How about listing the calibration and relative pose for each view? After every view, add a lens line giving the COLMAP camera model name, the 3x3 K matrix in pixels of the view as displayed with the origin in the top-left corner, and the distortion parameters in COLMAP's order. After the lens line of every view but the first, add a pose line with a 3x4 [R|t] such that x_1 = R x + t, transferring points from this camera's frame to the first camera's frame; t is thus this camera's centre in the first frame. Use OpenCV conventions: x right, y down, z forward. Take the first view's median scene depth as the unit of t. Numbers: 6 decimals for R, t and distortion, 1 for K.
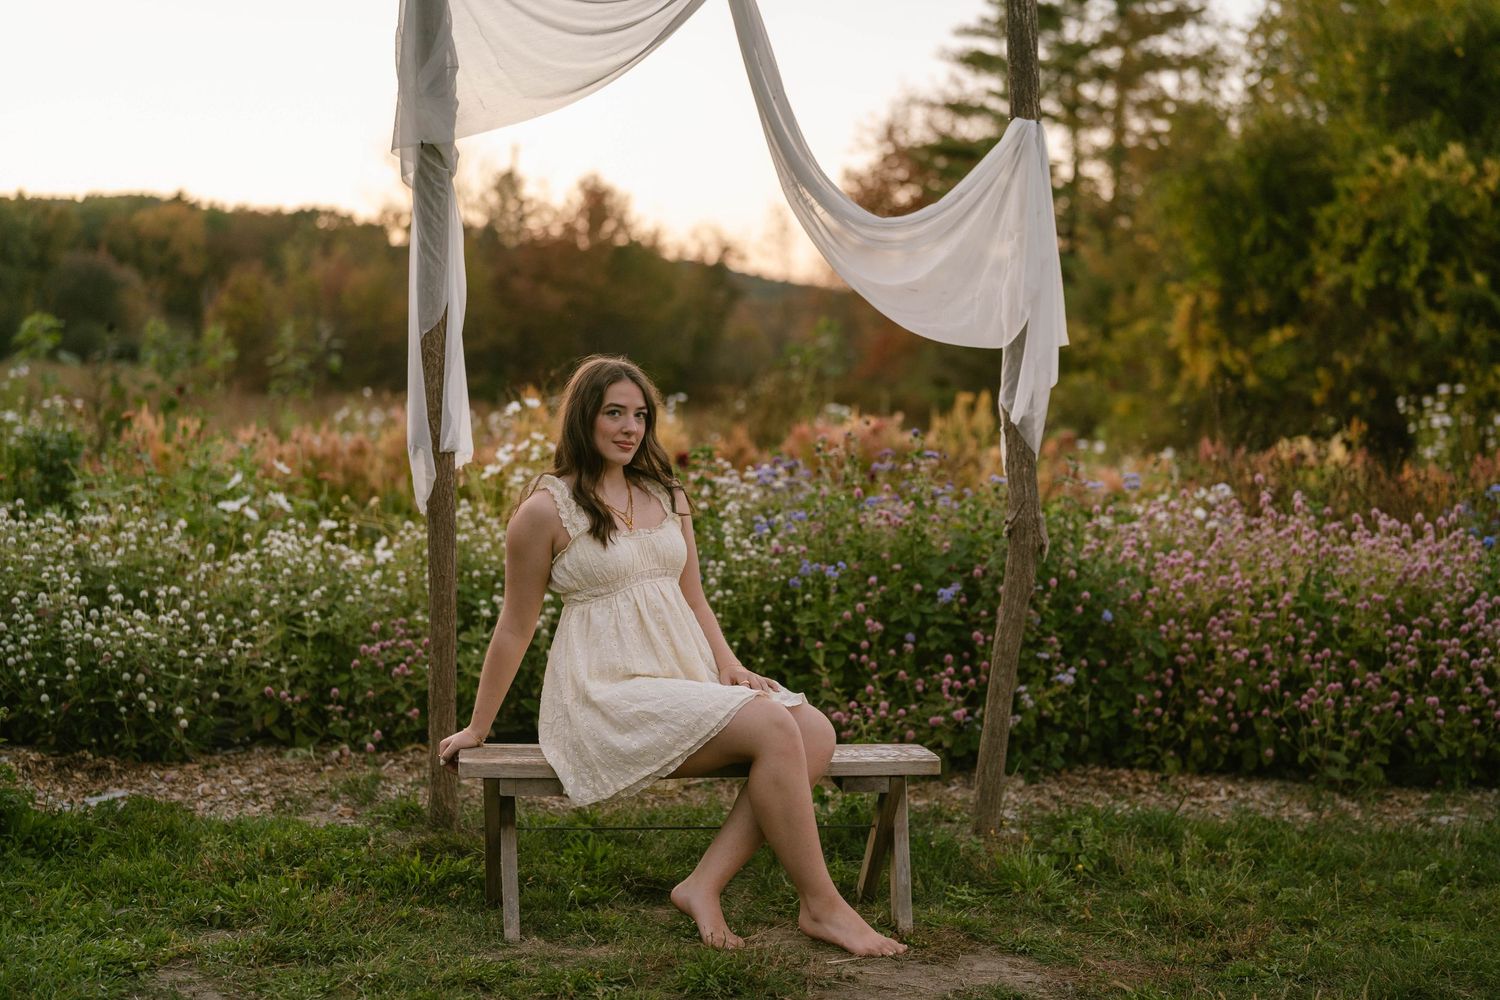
lens RADIAL K [[2159.5, 0, 750.0], [0, 2159.5, 500.0], [0, 0, 1]] dist [0.005906, 0.001034]
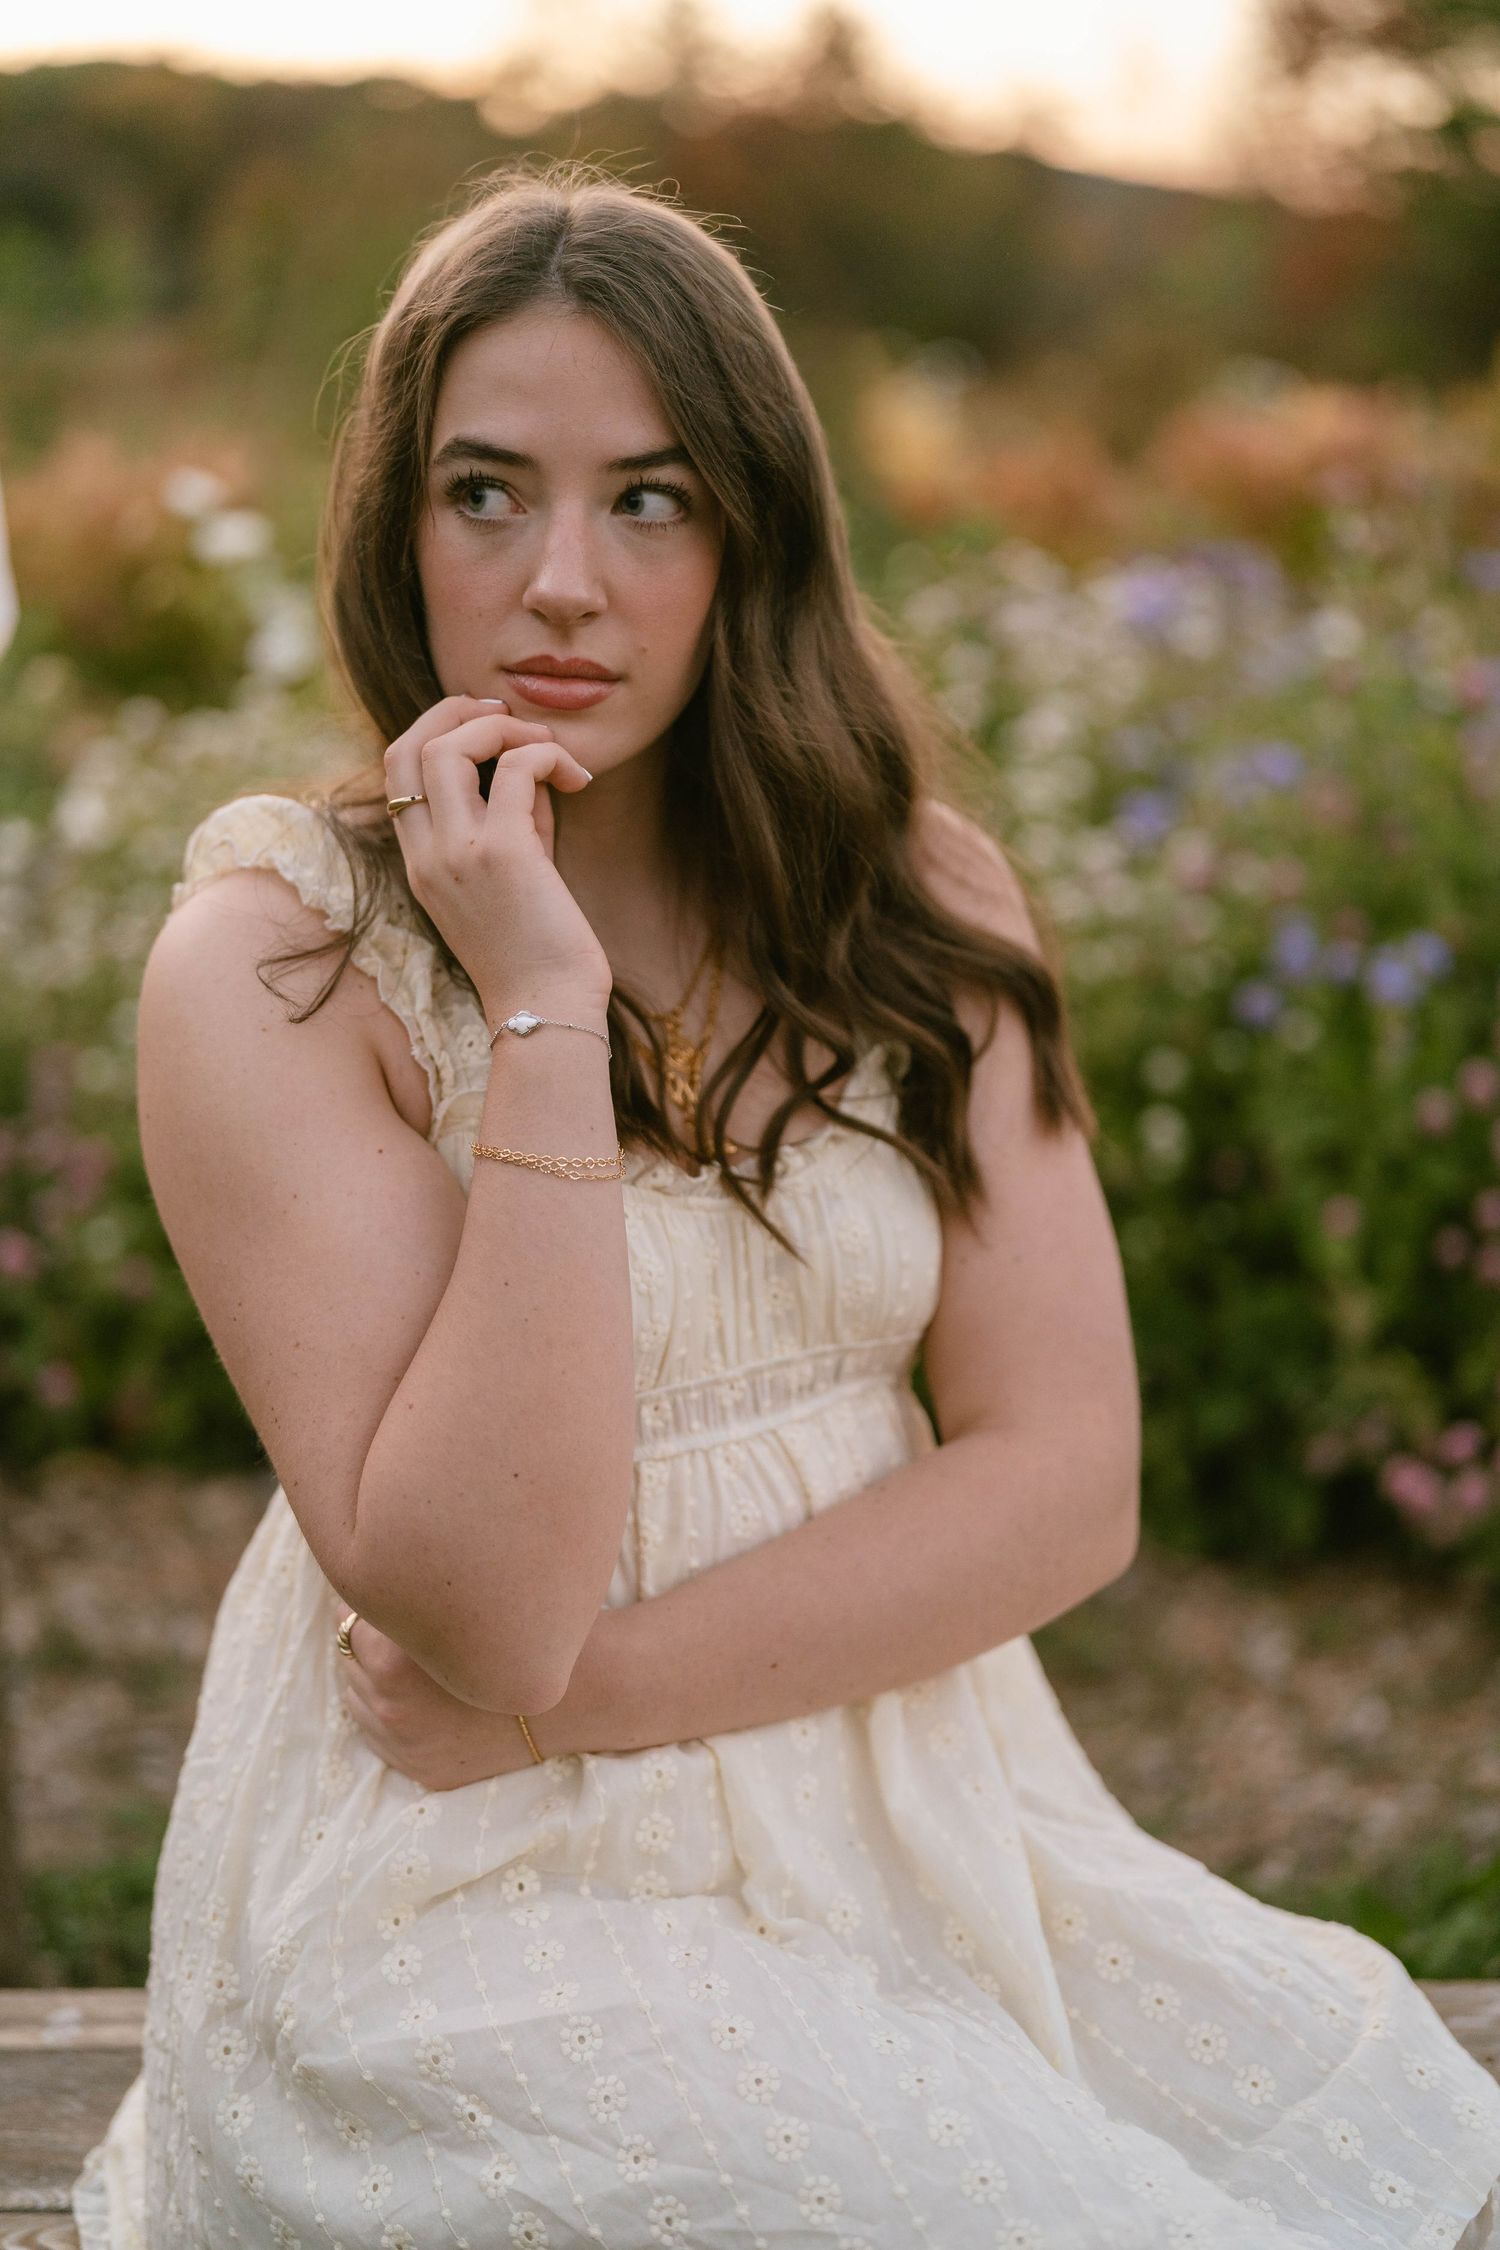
lens RADIAL K [[3239.3, 0, 750.0], [0, 3239.3, 1125.0], [0, 0, 1]] dist [0.005906, 0.001034]
pose [[0.995316, 0.011801, -0.095950, -0.007459], [0.005384, 0.984214, 0.176899, -0.026963], [0.096523, -0.176587, 0.979541, 0.525843]]
